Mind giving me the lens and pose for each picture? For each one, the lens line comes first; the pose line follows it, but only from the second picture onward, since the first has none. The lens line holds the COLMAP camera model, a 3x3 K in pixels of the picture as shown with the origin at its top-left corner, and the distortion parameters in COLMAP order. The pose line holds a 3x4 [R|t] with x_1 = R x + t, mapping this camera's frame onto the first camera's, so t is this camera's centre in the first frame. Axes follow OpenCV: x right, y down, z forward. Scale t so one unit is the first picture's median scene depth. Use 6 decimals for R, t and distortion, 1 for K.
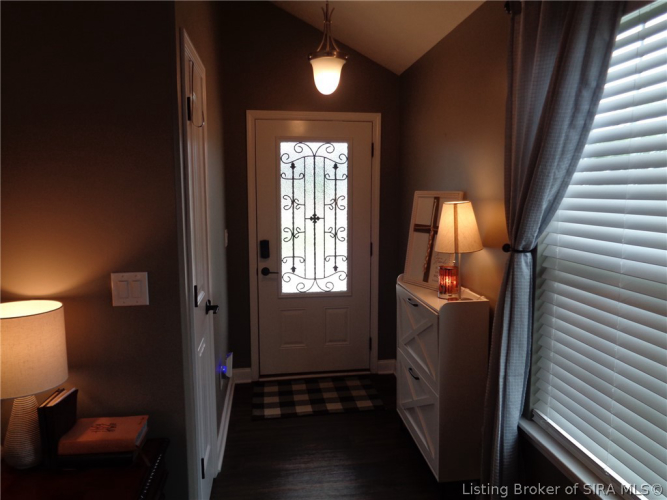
lens RADIAL K [[503.5, 0, 333.9], [0, 503.5, 250.0], [0, 0, 1]] dist [0.016433, -0.002824]
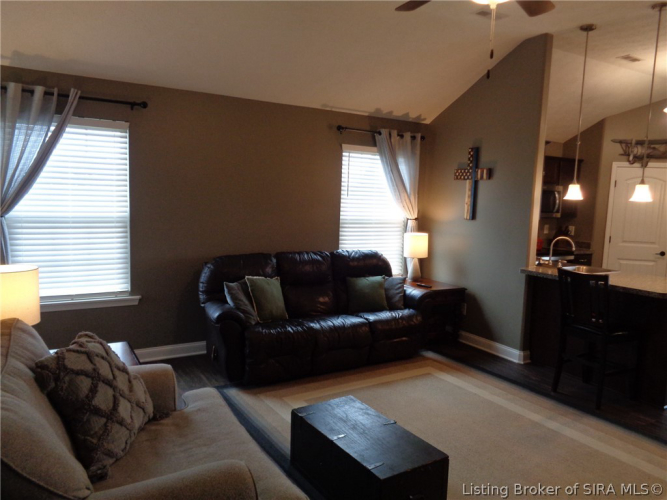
lens RADIAL K [[503.5, 0, 331.7], [0, 503.5, 247.9], [0, 0, 1]] dist [0.016433, -0.002824]
pose [[-0.410034, -0.080519, 0.908509, -1.822875], [0.092325, 0.987315, 0.129172, -0.010988], [-0.907386, 0.136843, -0.397398, 0.648981]]
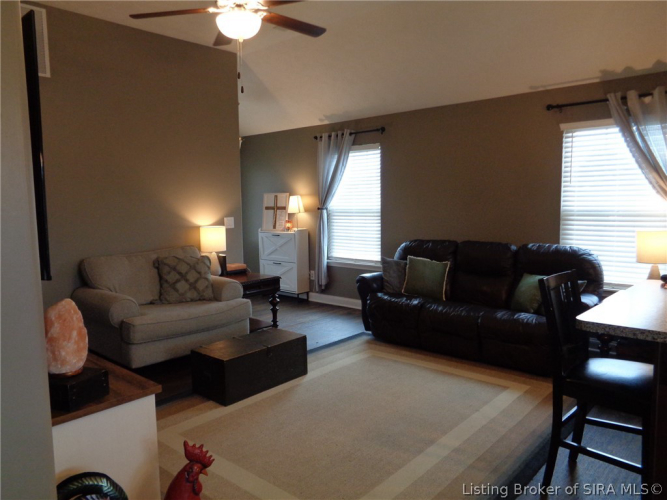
lens RADIAL K [[503.5, 0, 329.2], [0, 503.5, 252.1], [0, 0, 1]] dist [0.016433, -0.002824]
pose [[0.759223, -0.076463, 0.646323, -1.752849], [0.092421, 0.995677, 0.009228, 0.255761], [-0.644235, 0.052728, 0.763008, -1.521318]]
